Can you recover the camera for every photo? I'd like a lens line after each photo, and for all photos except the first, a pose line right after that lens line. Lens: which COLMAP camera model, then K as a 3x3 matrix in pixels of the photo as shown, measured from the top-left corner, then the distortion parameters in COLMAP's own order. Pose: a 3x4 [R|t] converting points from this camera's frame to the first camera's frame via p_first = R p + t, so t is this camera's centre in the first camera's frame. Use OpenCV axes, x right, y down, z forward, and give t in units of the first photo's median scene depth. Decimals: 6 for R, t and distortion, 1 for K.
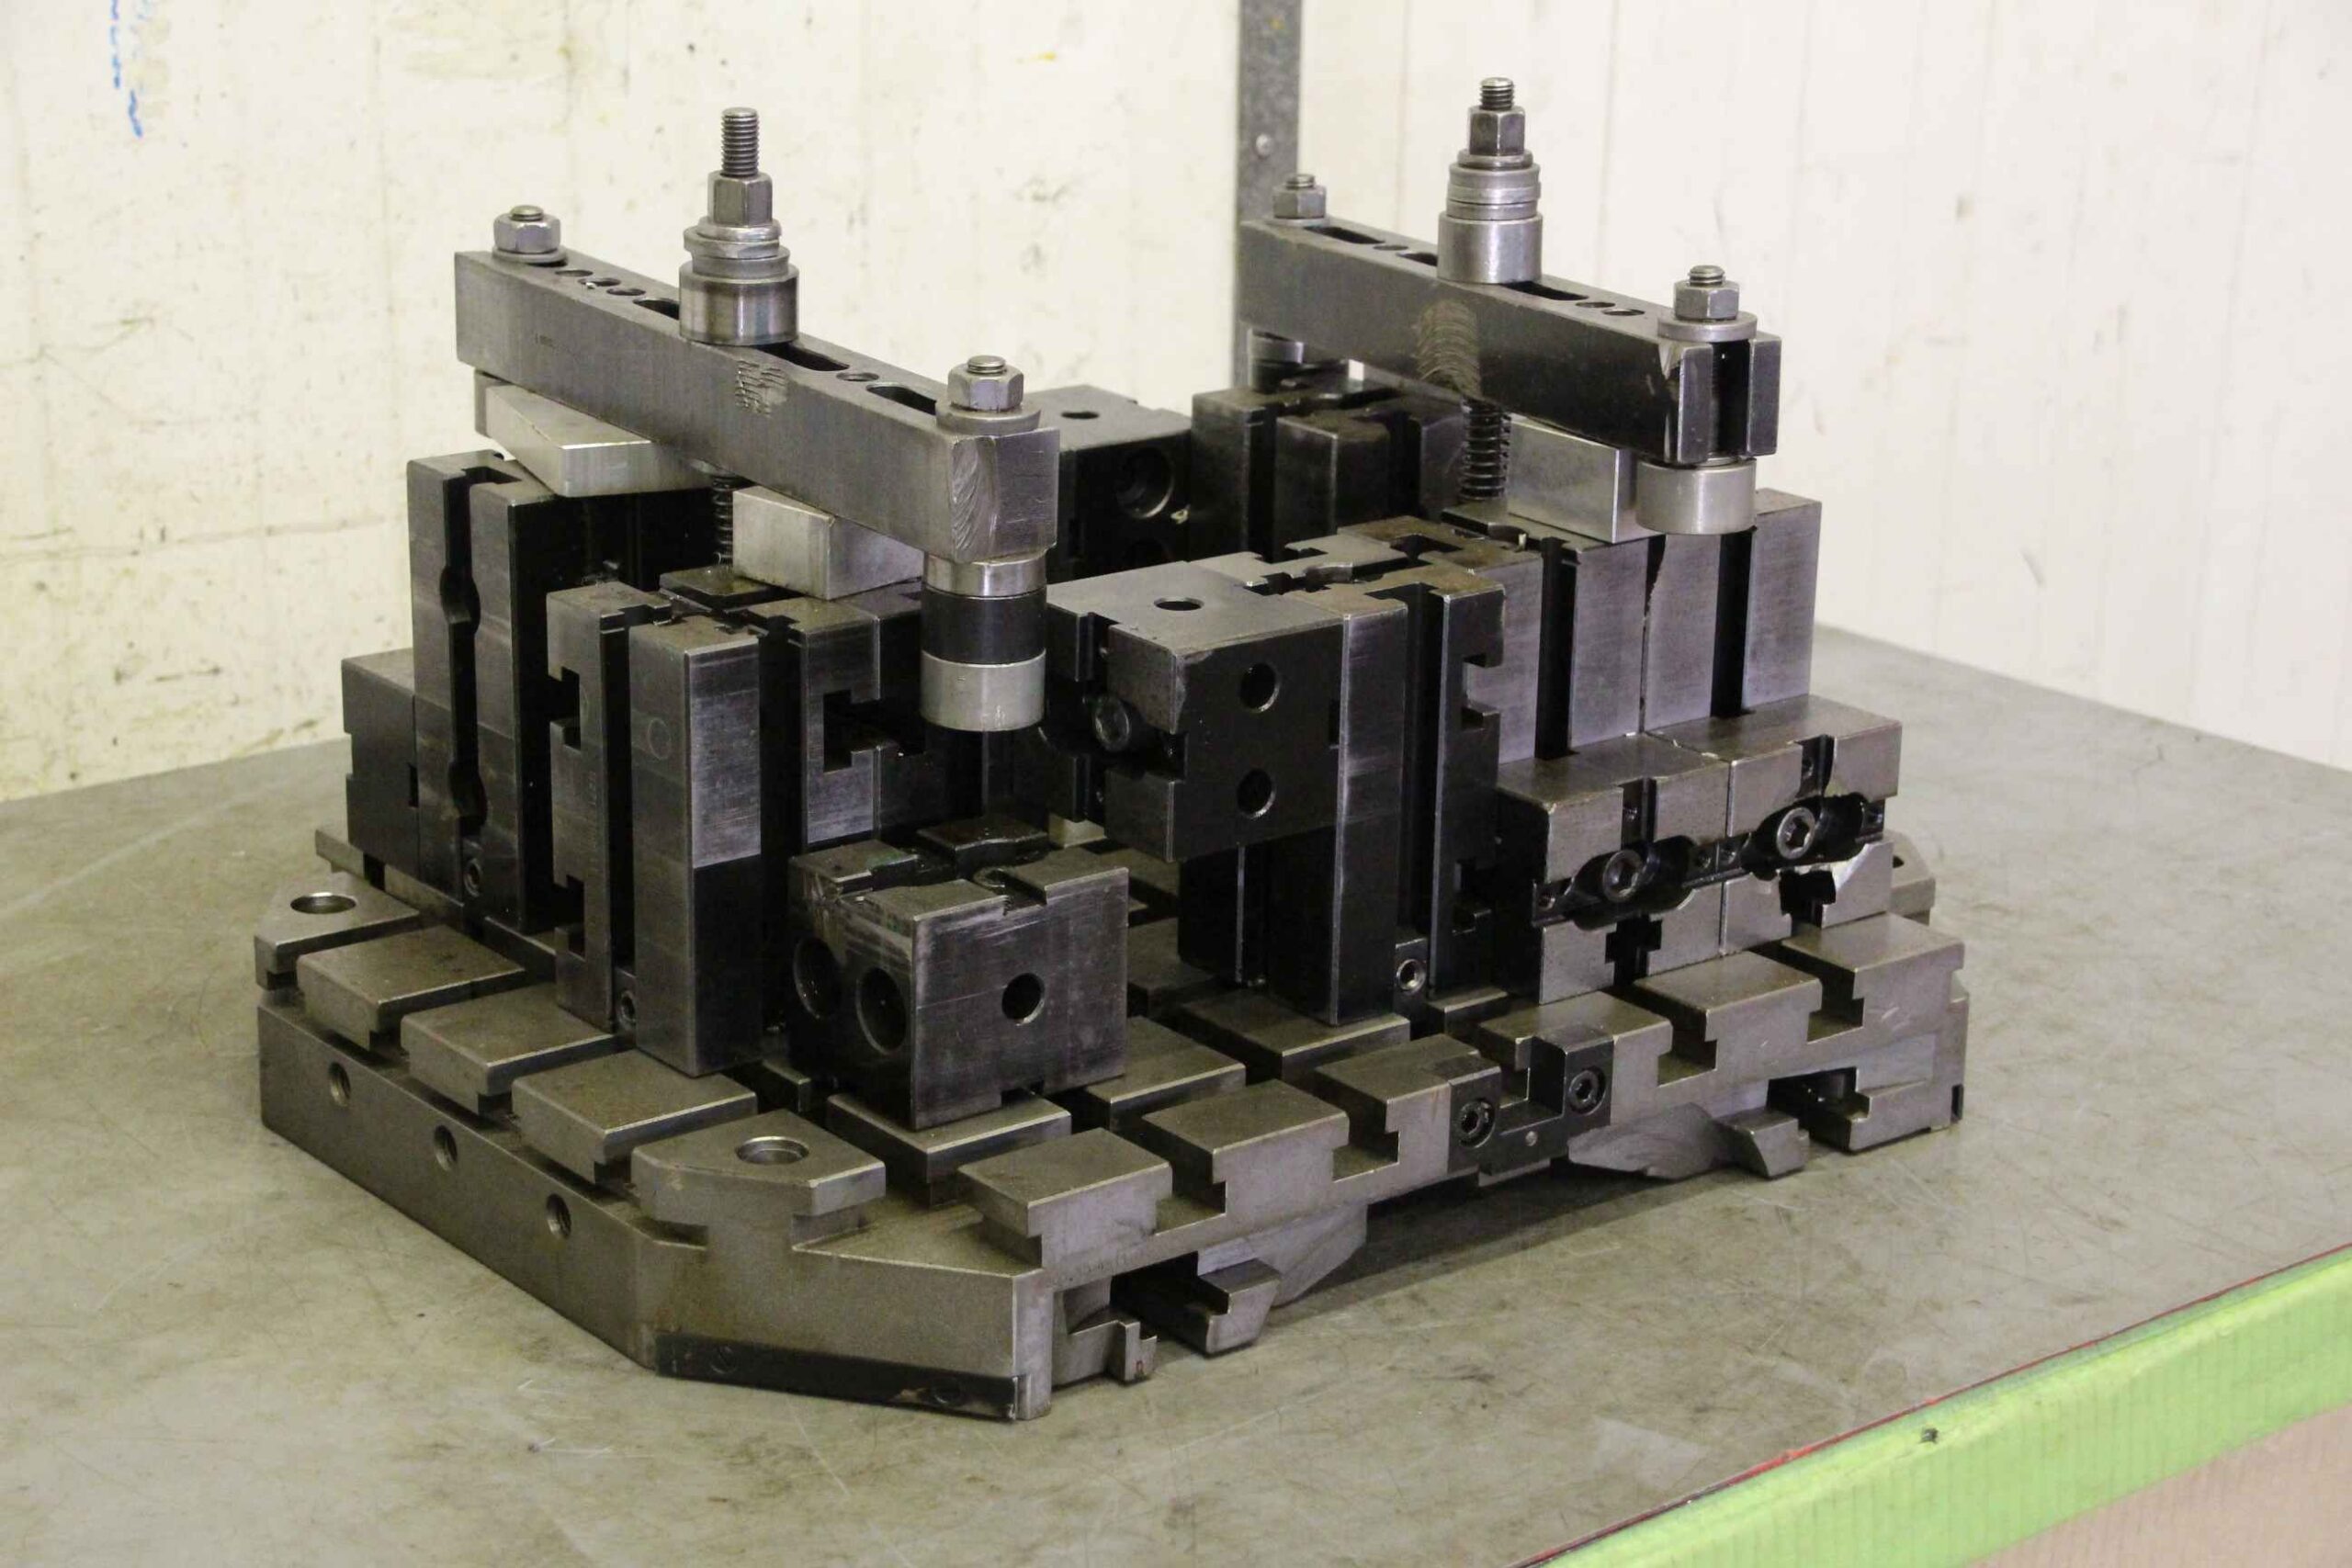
lens RADIAL K [[4285.3, 0, 1193.7], [0, 4285.3, 782.3], [0, 0, 1]] dist [0.247254, 1.108979]
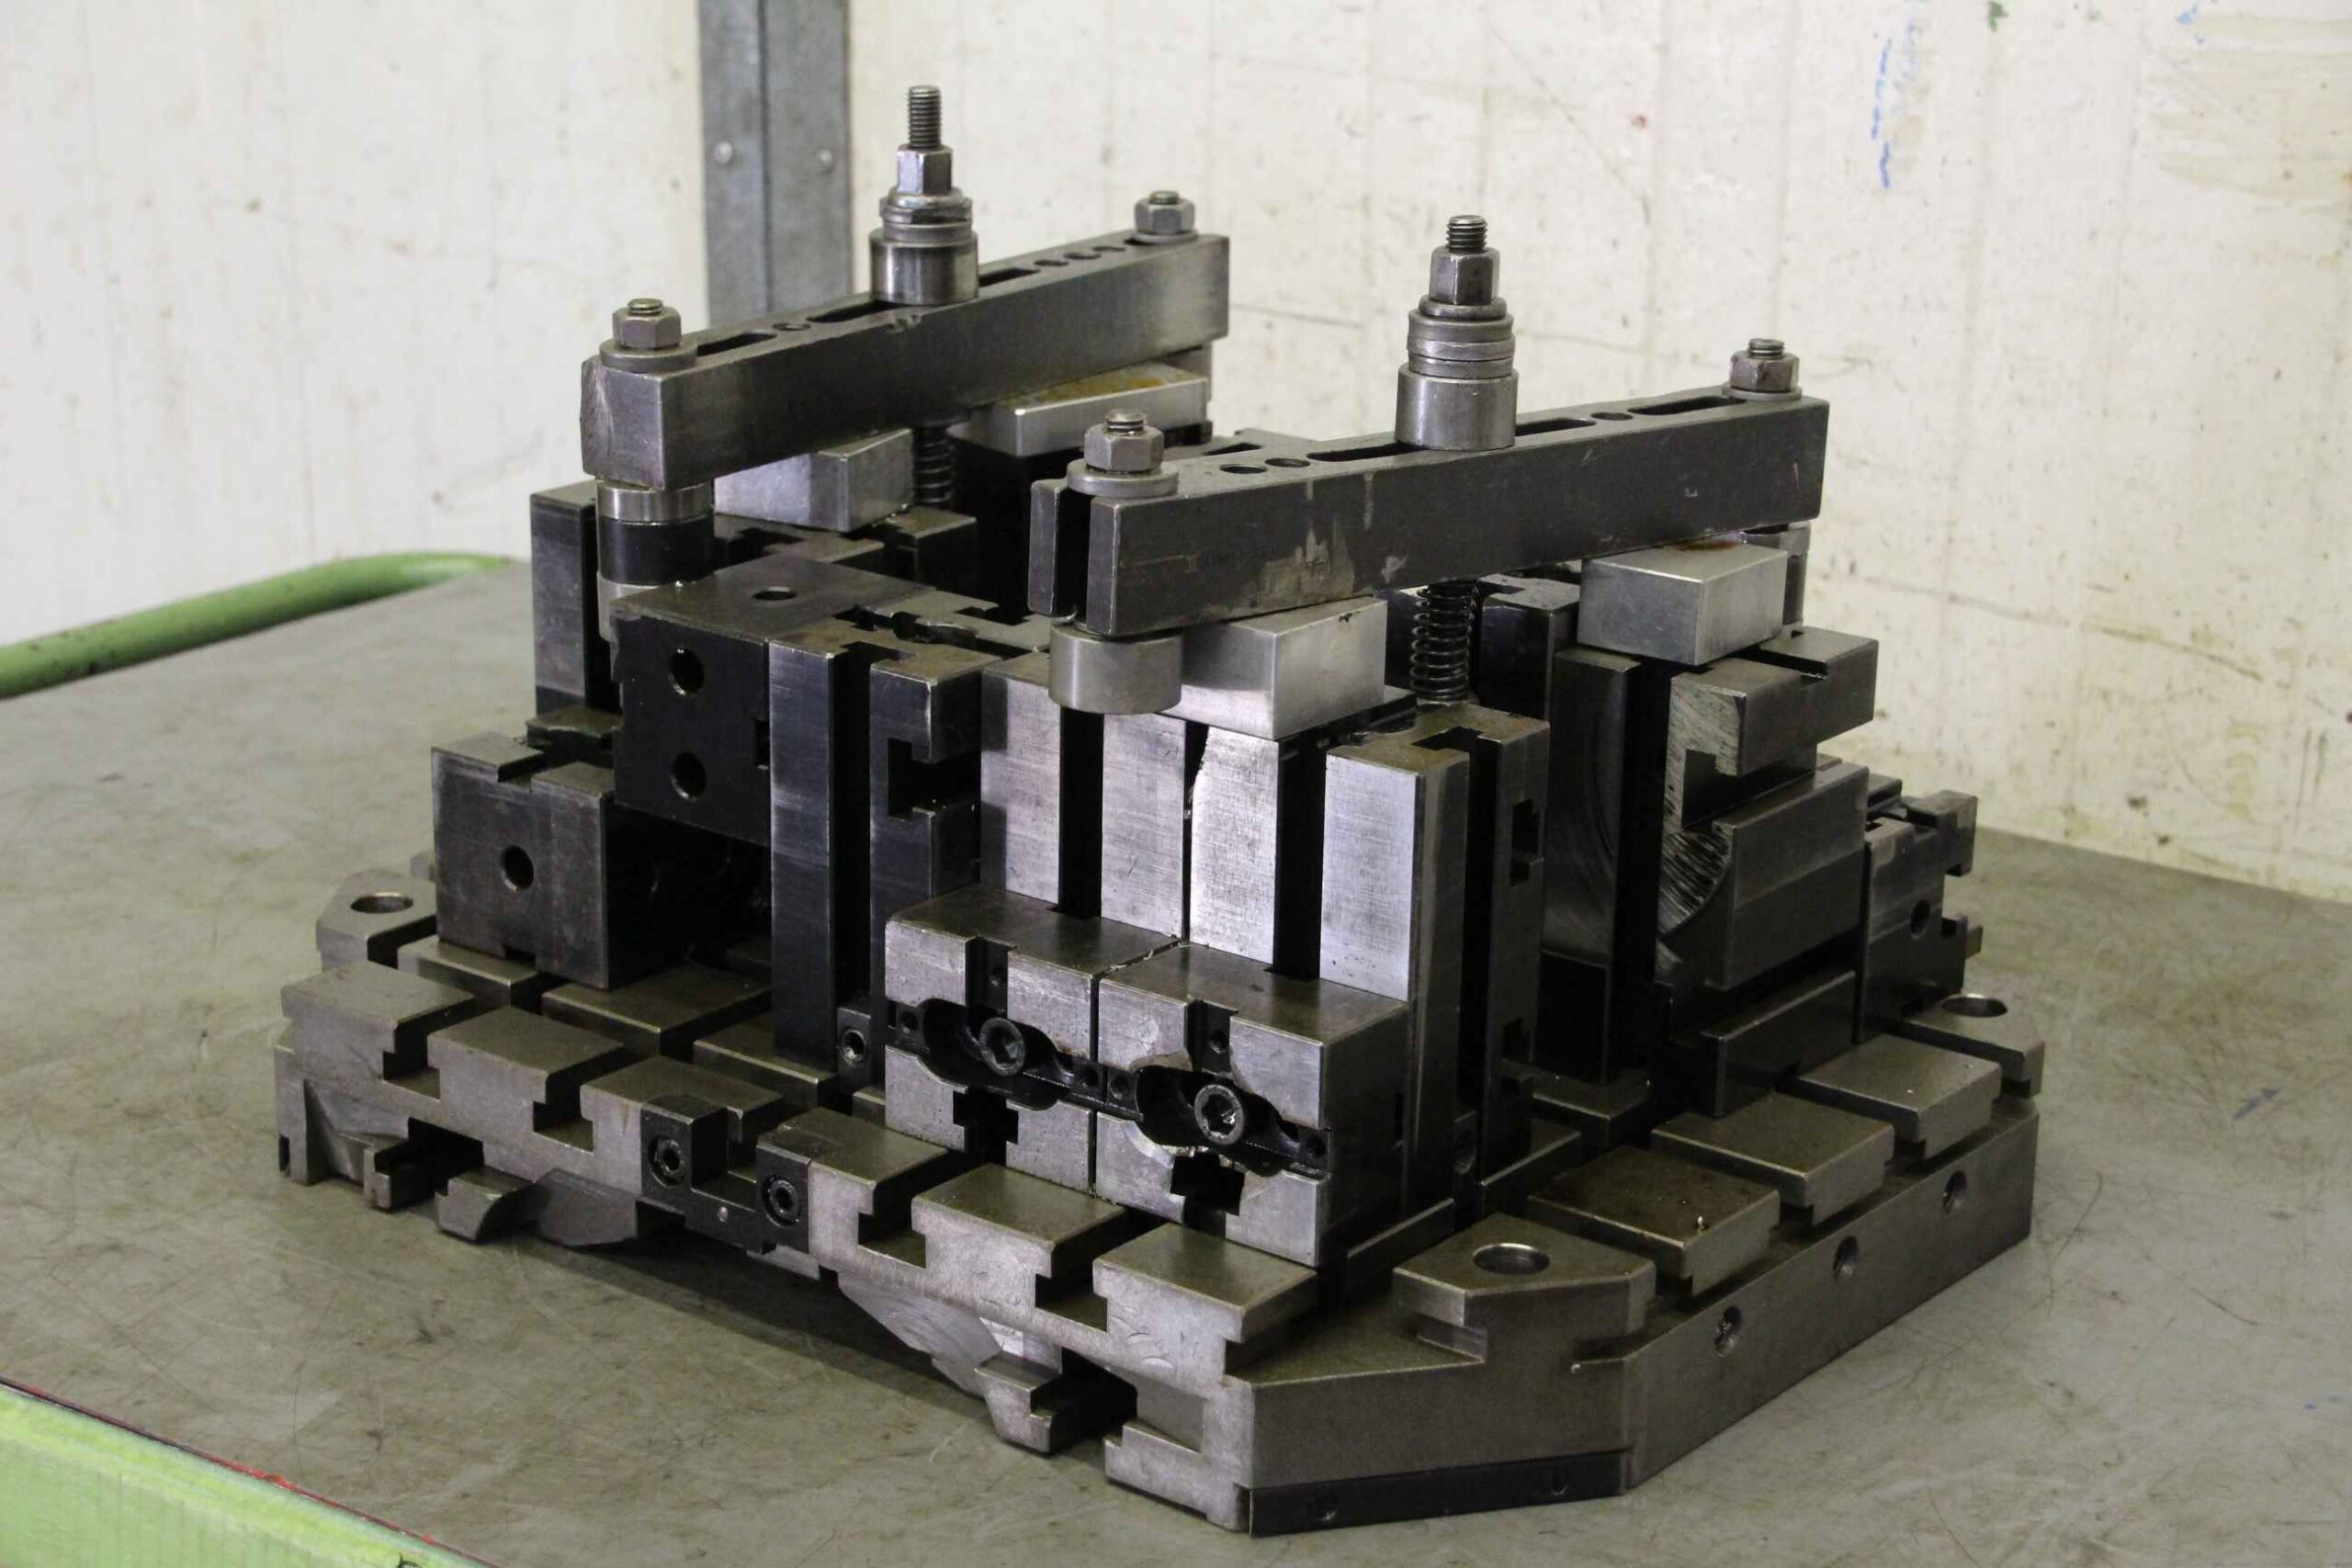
lens RADIAL K [[4285.3, 0, 1193.7], [0, 4285.3, 782.3], [0, 0, 1]] dist [0.247254, 1.108979]
pose [[0.244792, 0.279236, -0.928496, 0.830567], [-0.309476, 0.930042, 0.198109, -0.197135], [0.918859, 0.238852, 0.314084, 0.656598]]
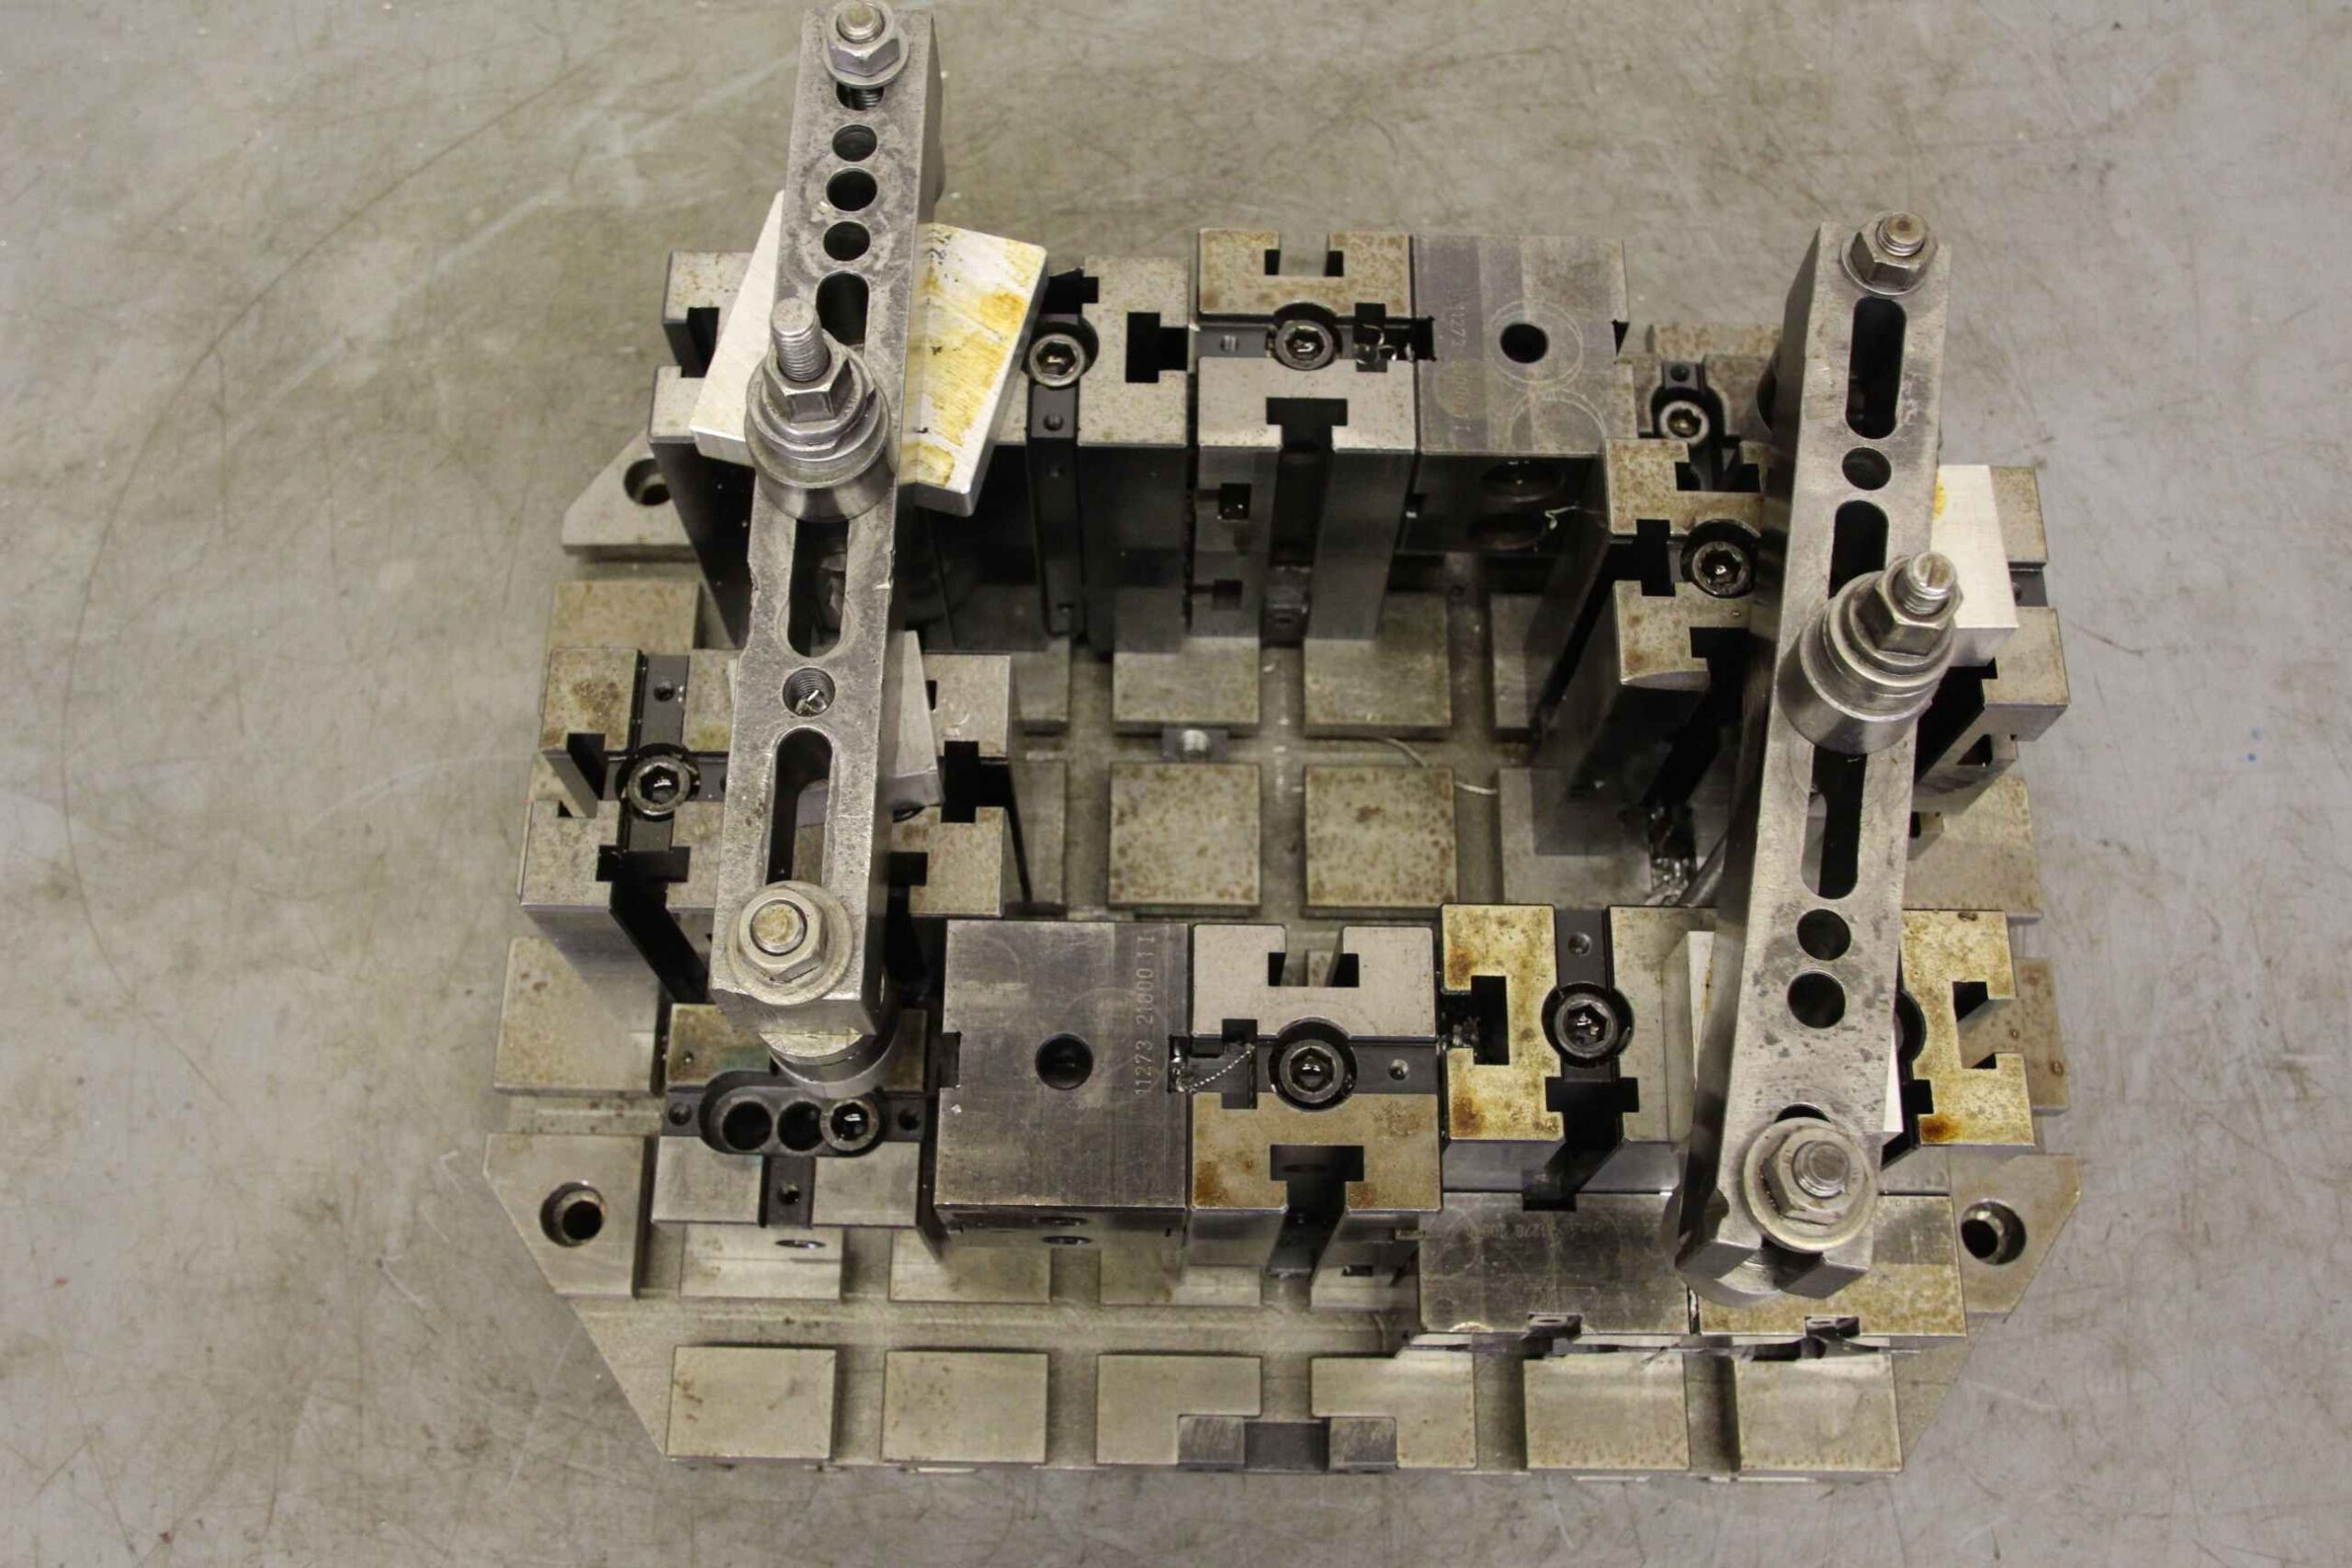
lens RADIAL K [[2110.6, 0, 1176.0], [0, 2110.6, 784.0], [0, 0, 1]] dist [-0.002418, 0.003128]
pose [[0.778457, 0.583250, -0.232000, 0.068110], [-0.191094, 0.572269, 0.797490, -0.352984], [0.597903, -0.576478, 0.556942, 0.679170]]
